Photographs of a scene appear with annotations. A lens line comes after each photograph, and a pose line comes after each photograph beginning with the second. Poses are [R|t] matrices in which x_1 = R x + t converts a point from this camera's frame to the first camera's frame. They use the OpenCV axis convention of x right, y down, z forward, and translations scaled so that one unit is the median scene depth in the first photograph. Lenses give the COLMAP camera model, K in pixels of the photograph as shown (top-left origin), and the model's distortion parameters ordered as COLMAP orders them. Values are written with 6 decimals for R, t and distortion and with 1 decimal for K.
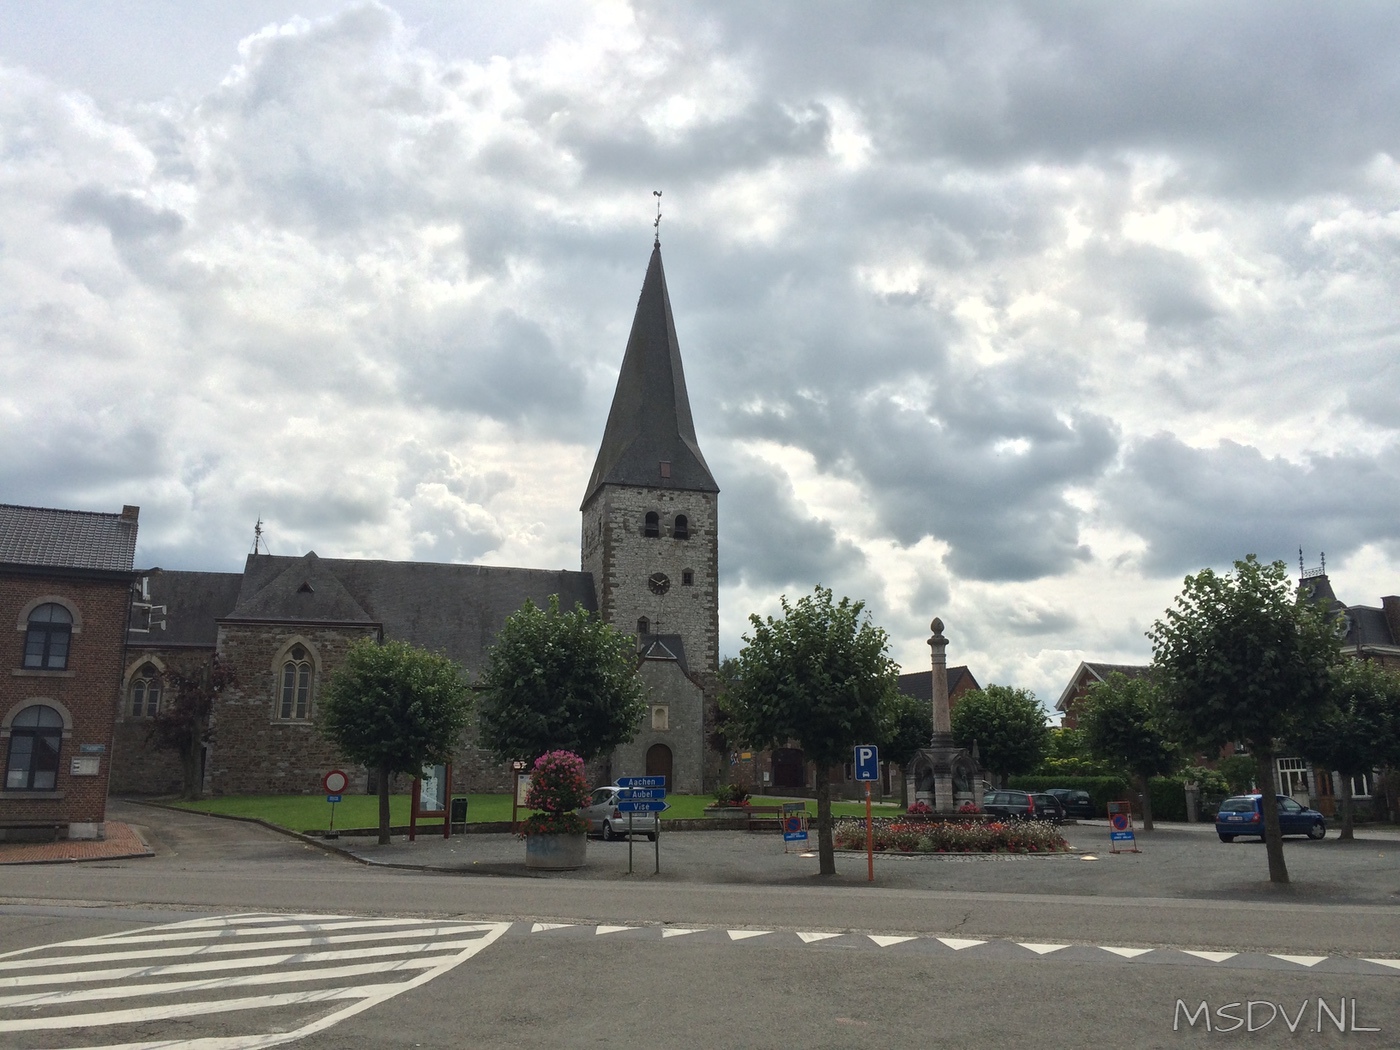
lens RADIAL K [[1191.3, 0, 700.0], [0, 1191.3, 525.0], [0, 0, 1]] dist [0.076383, -0.117009]
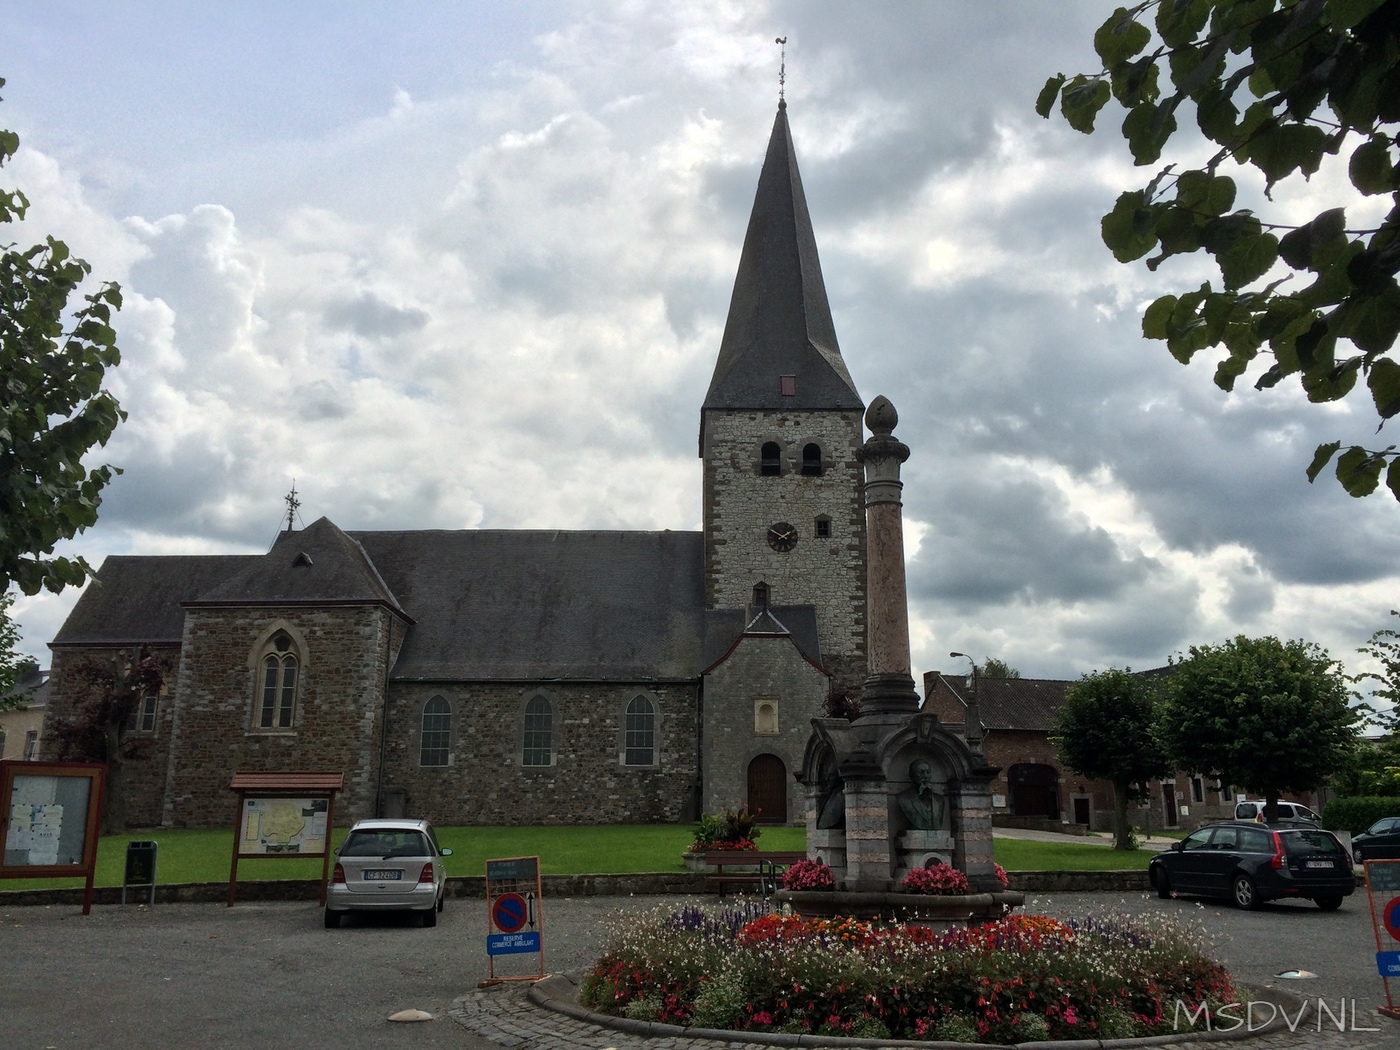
lens RADIAL K [[1191.3, 0, 700.0], [0, 1191.3, 525.0], [0, 0, 1]] dist [0.076383, -0.117009]
pose [[0.960394, -0.069119, -0.269938, 0.127342], [0.063384, 0.997541, -0.029916, 0.066620], [0.271342, 0.011622, 0.962413, 0.307645]]
